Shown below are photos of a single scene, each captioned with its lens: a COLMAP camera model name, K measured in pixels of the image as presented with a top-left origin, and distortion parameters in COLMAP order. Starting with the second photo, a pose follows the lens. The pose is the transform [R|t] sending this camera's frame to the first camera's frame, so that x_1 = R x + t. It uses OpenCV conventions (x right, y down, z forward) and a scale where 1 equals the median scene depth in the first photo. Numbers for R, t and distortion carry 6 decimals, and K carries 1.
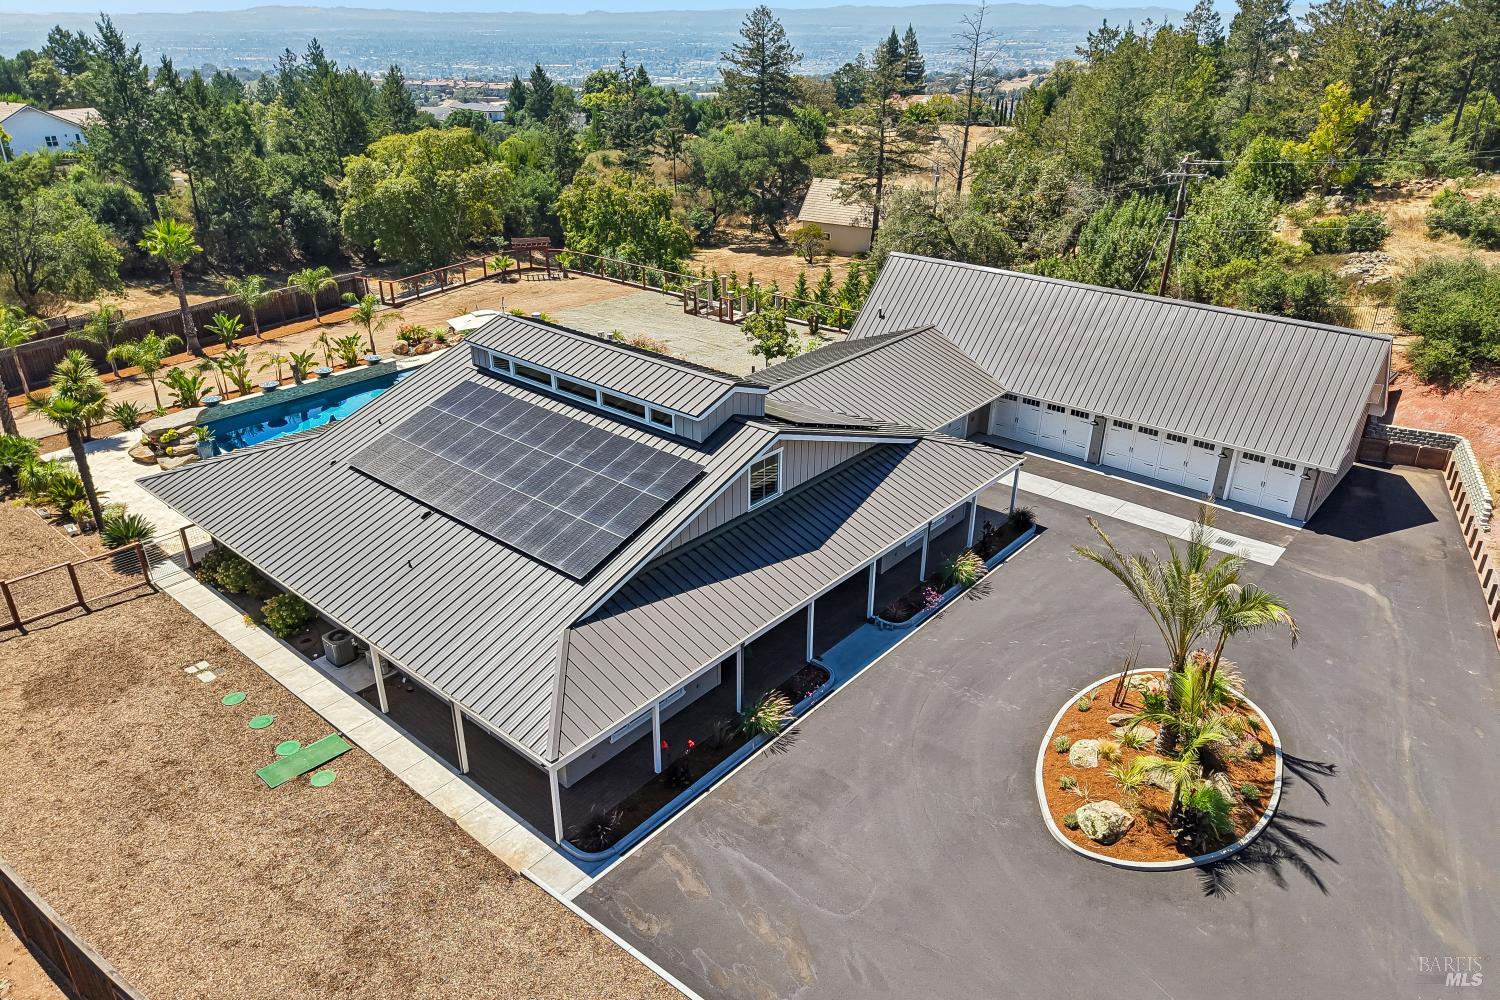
lens RADIAL K [[1039.5, 0, 750.0], [0, 1039.5, 500.0], [0, 0, 1]] dist [0.004796, -0.004049]
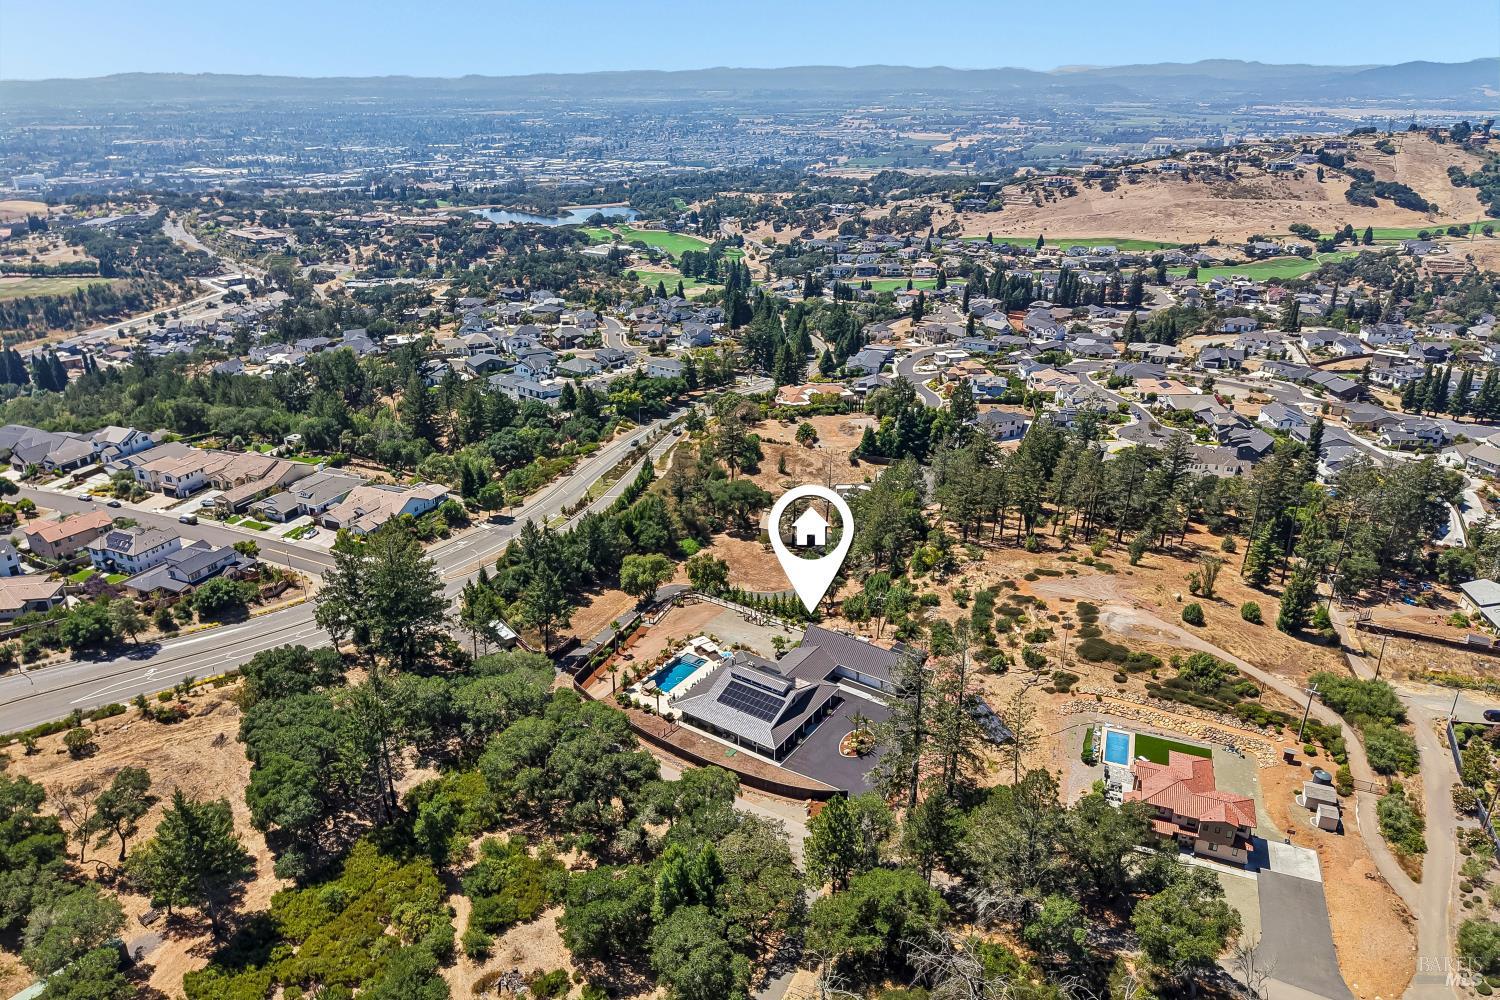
lens RADIAL K [[1039.5, 0, 750.0], [0, 1039.5, 500.0], [0, 0, 1]] dist [0.004796, -0.004049]
pose [[0.993844, -0.049053, 0.099333, -0.642628], [0.053556, 0.997631, -0.043184, -0.772062], [-0.096979, 0.048238, 0.994117, -4.113436]]
